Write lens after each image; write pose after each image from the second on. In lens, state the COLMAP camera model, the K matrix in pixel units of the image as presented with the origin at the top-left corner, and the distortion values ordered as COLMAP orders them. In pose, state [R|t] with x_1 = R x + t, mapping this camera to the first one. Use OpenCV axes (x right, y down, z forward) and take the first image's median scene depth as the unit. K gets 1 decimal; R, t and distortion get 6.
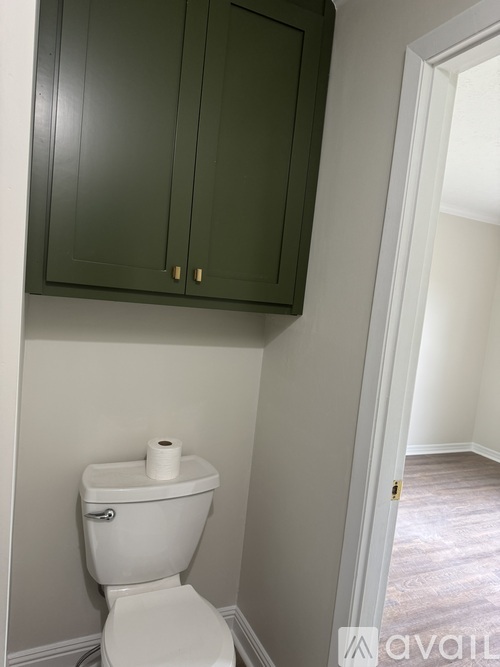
lens RADIAL K [[473.2, 0, 253.3], [0, 473.2, 333.7], [0, 0, 1]] dist [0.087415, -0.102337]
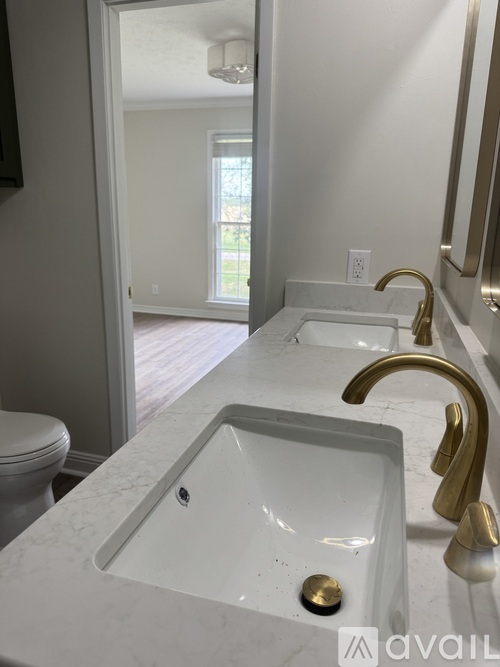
lens RADIAL K [[473.2, 0, 253.3], [0, 473.2, 333.7], [0, 0, 1]] dist [0.087415, -0.102337]
pose [[0.672030, -0.276938, 0.686791, -0.249230], [0.114550, 0.955152, 0.273062, 0.028330], [-0.731611, -0.104834, 0.673614, -0.180520]]
